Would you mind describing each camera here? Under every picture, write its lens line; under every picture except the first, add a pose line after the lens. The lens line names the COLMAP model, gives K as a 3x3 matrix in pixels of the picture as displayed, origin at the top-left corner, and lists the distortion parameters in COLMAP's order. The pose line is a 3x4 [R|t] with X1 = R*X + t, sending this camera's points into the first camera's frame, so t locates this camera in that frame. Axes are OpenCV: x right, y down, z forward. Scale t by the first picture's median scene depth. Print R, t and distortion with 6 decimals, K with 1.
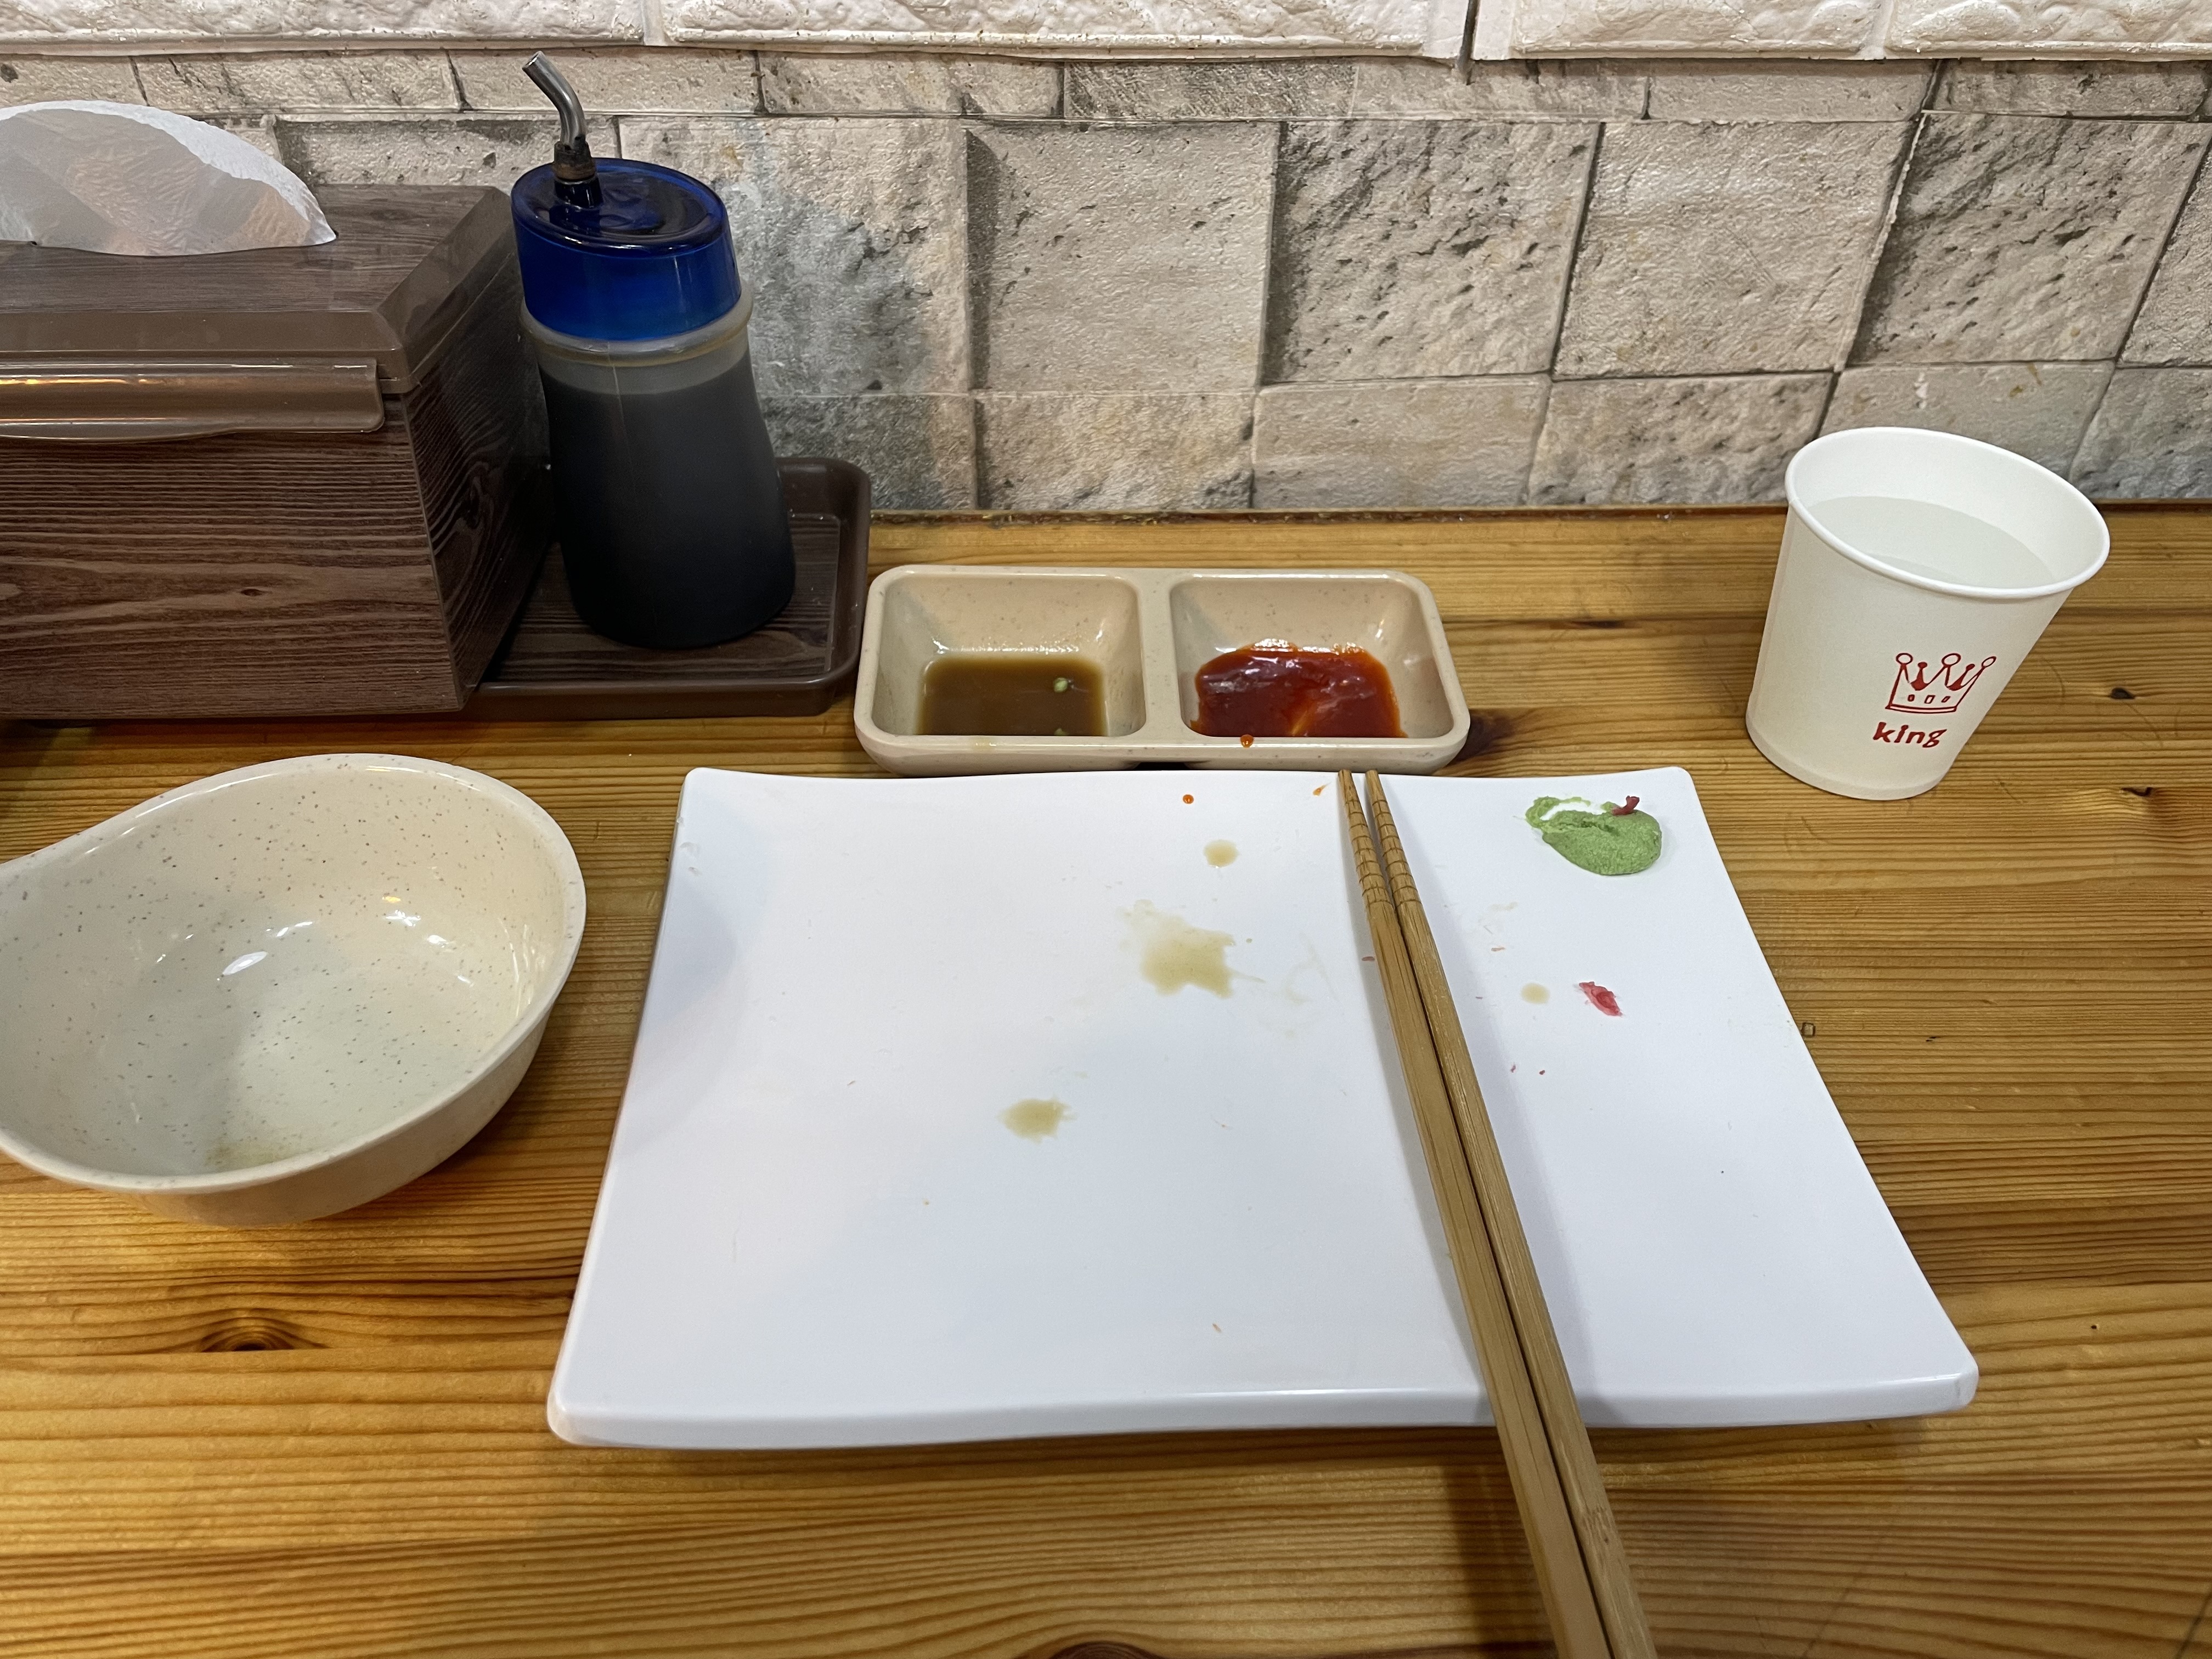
lens RADIAL K [[1640.3, 0, 1110.8], [0, 1640.3, 766.7], [0, 0, 1]] dist [0.052368, -0.090506]
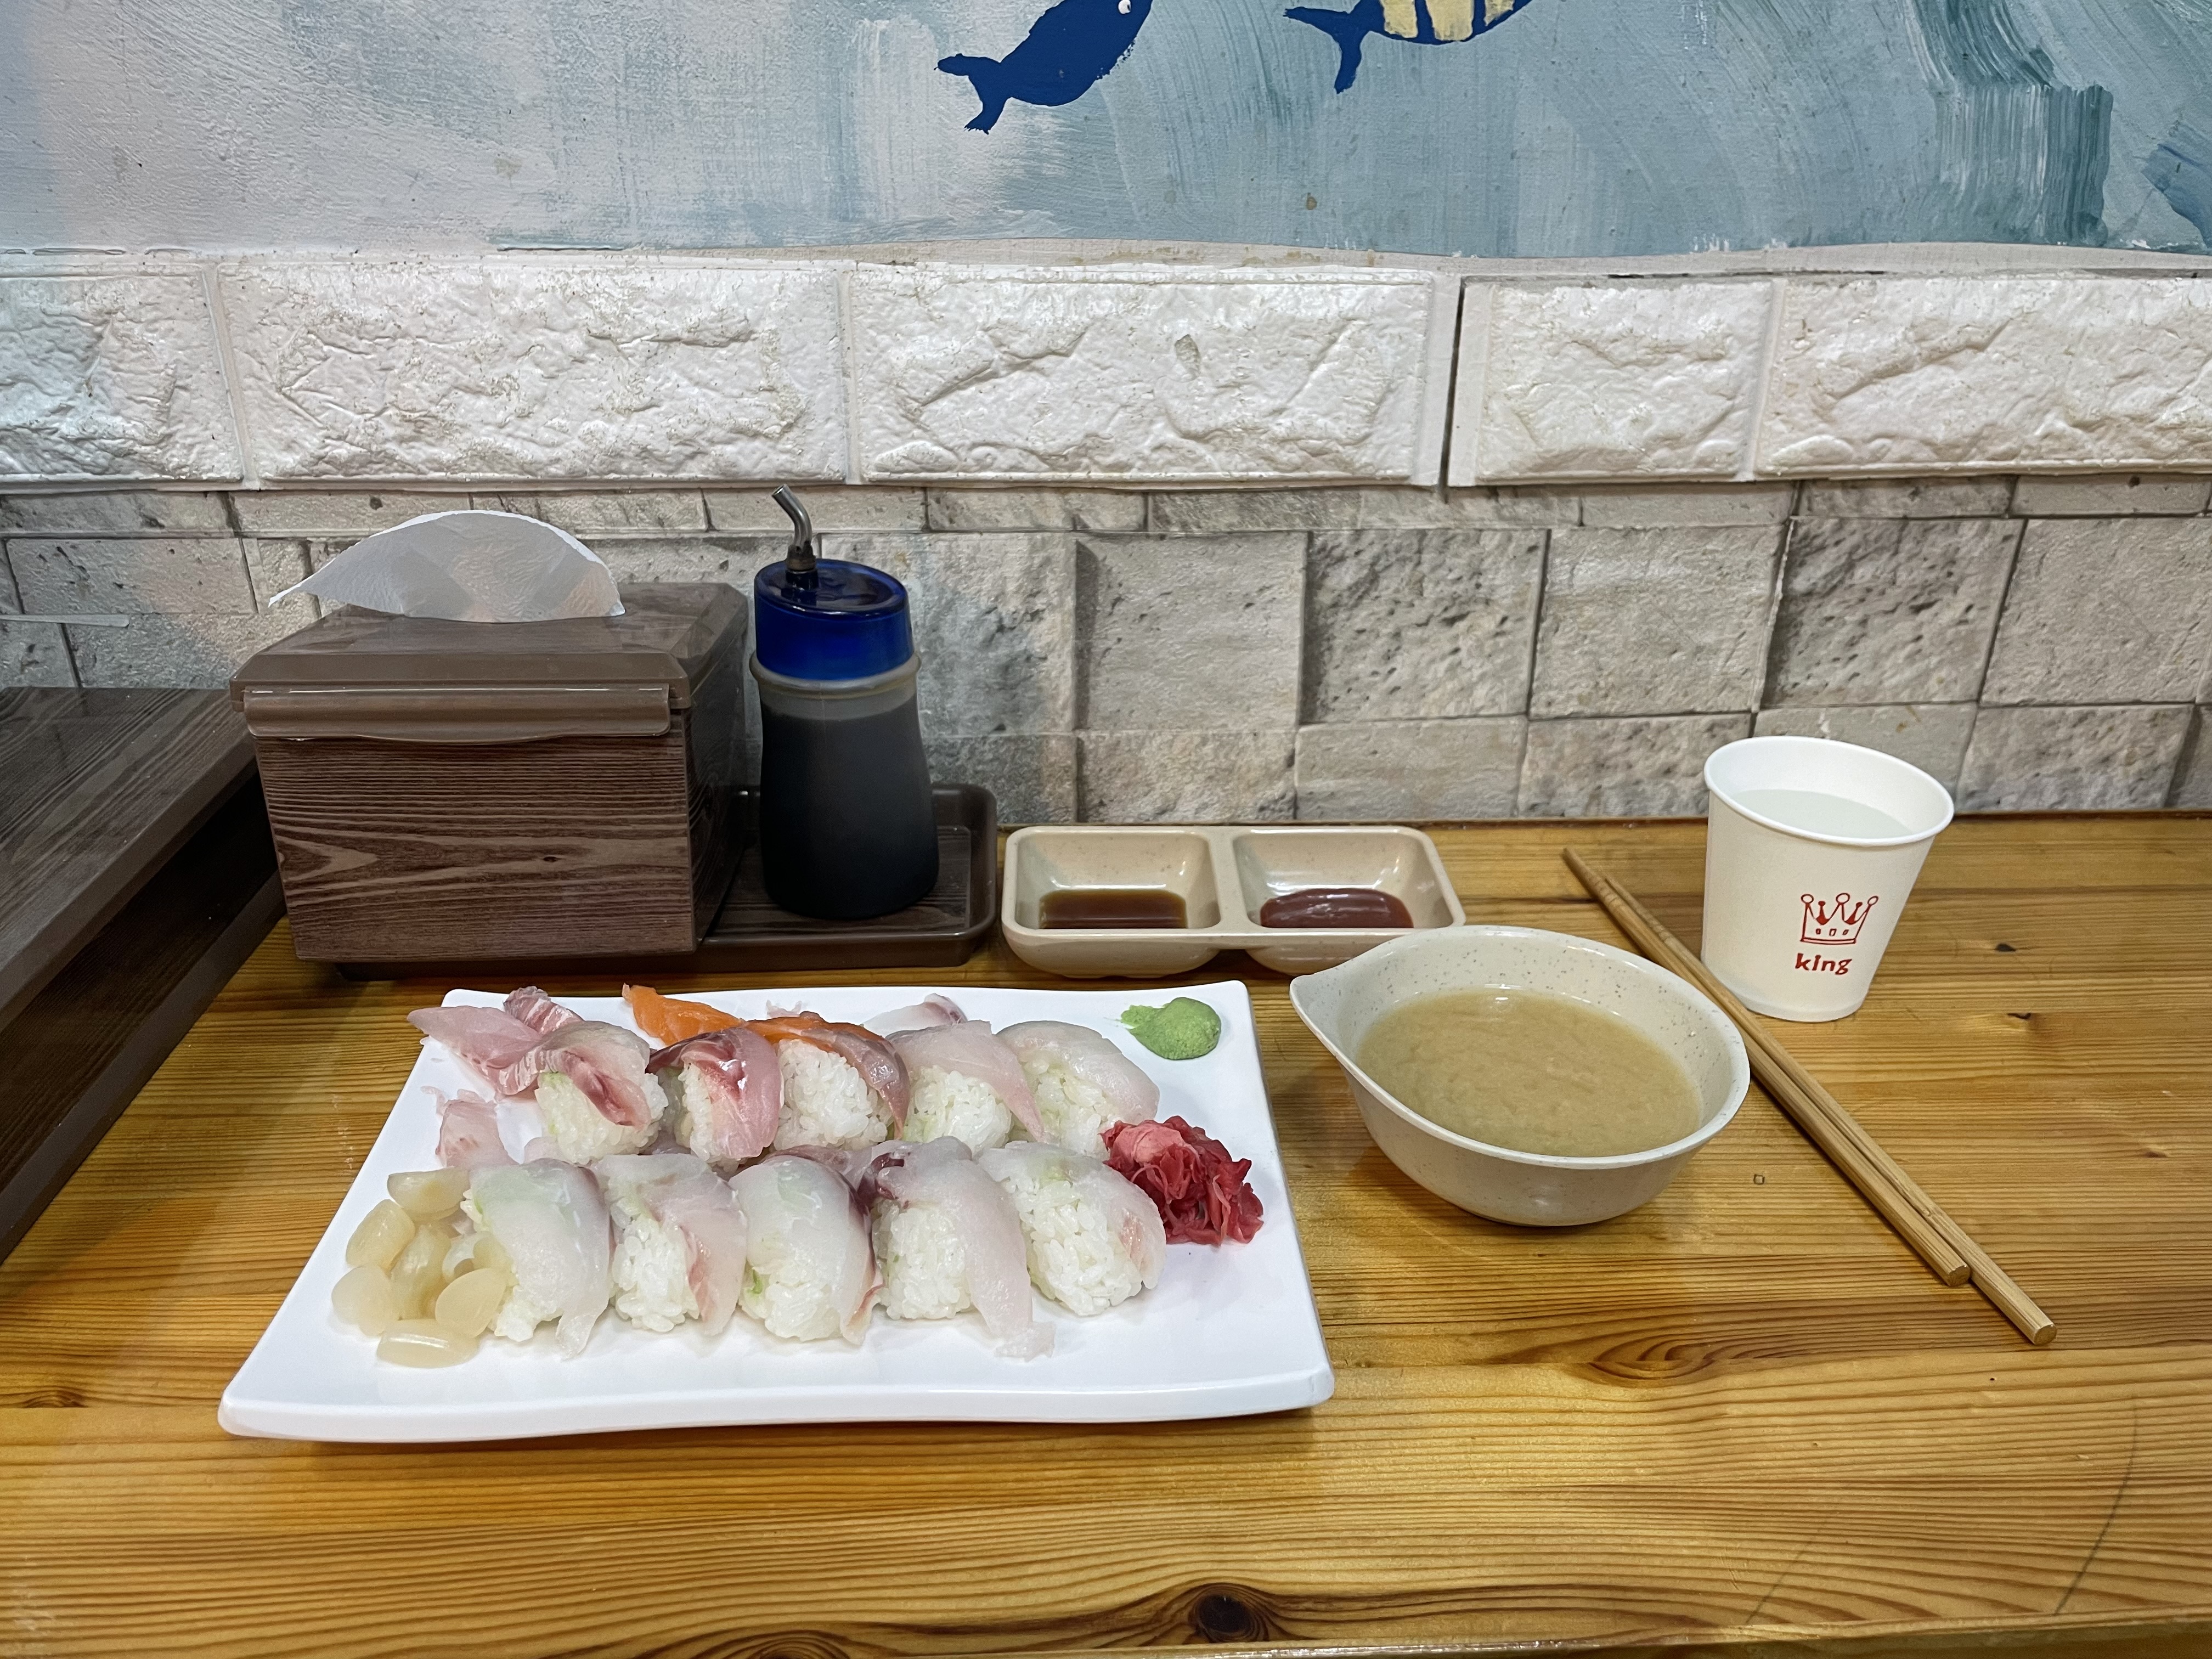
lens RADIAL K [[1640.3, 0, 1110.8], [0, 1640.3, 766.7], [0, 0, 1]] dist [0.052368, -0.090506]
pose [[0.999781, -0.010651, -0.017987, -0.035814], [0.005505, 0.964232, -0.265002, 0.147398], [0.020166, 0.264845, 0.964080, -0.243599]]
